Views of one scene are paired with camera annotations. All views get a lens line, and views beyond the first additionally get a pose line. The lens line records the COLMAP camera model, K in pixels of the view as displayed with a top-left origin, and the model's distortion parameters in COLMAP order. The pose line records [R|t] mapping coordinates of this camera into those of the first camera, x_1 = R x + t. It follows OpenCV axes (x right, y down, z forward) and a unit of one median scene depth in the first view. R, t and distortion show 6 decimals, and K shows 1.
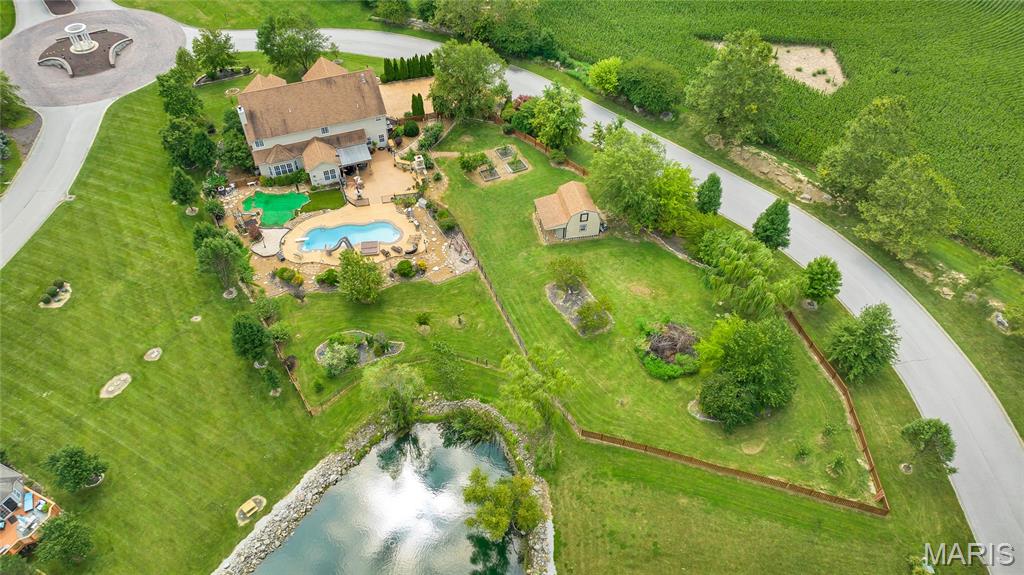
lens RADIAL K [[737.2, 0, 508.7], [0, 737.2, 286.6], [0, 0, 1]] dist [-0.014551, 0.003605]
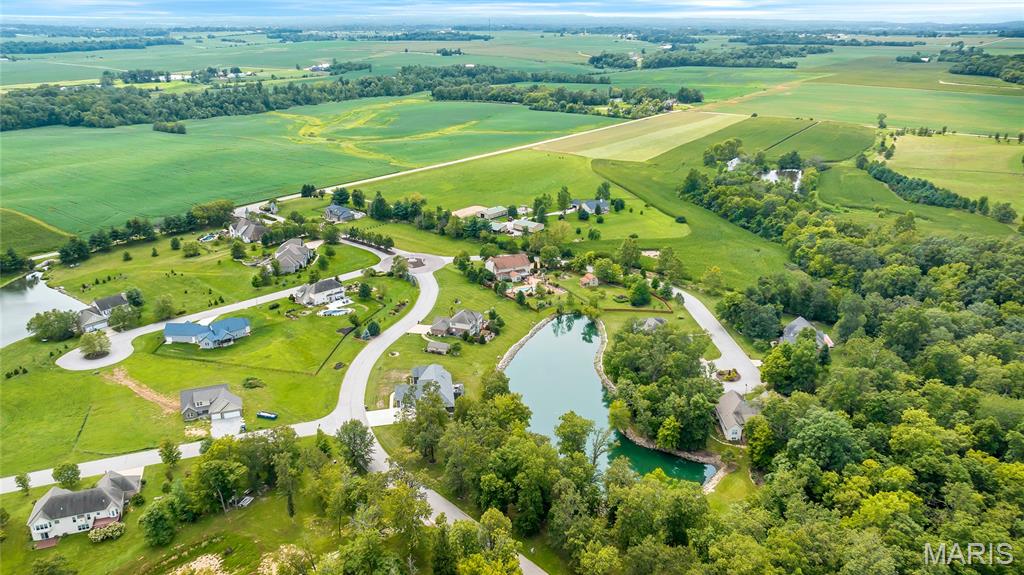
lens RADIAL K [[737.2, 0, 513.5], [0, 737.2, 291.0], [0, 0, 1]] dist [-0.014551, 0.003605]
pose [[0.991947, -0.047007, 0.117611, -0.715491], [0.093398, 0.898680, -0.428544, 1.464327], [-0.085550, 0.436078, 0.895833, -2.196827]]
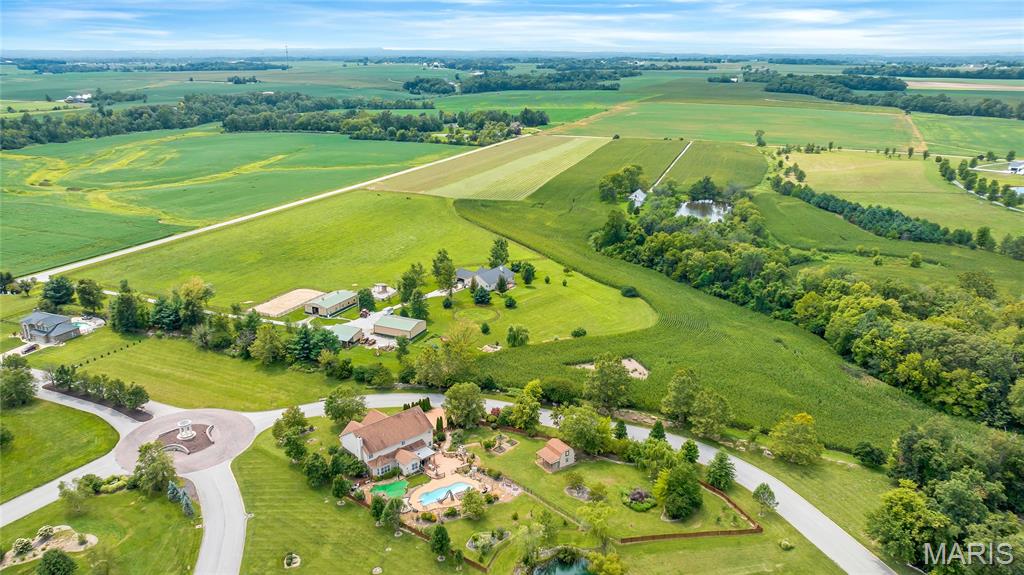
lens RADIAL K [[737.2, 0, 510.7], [0, 737.2, 285.5], [0, 0, 1]] dist [-0.014551, 0.003605]
pose [[0.927973, -0.117361, 0.353685, -0.624612], [0.271449, 0.863141, -0.425797, 0.287759], [-0.255308, 0.491135, 0.832829, -0.716241]]
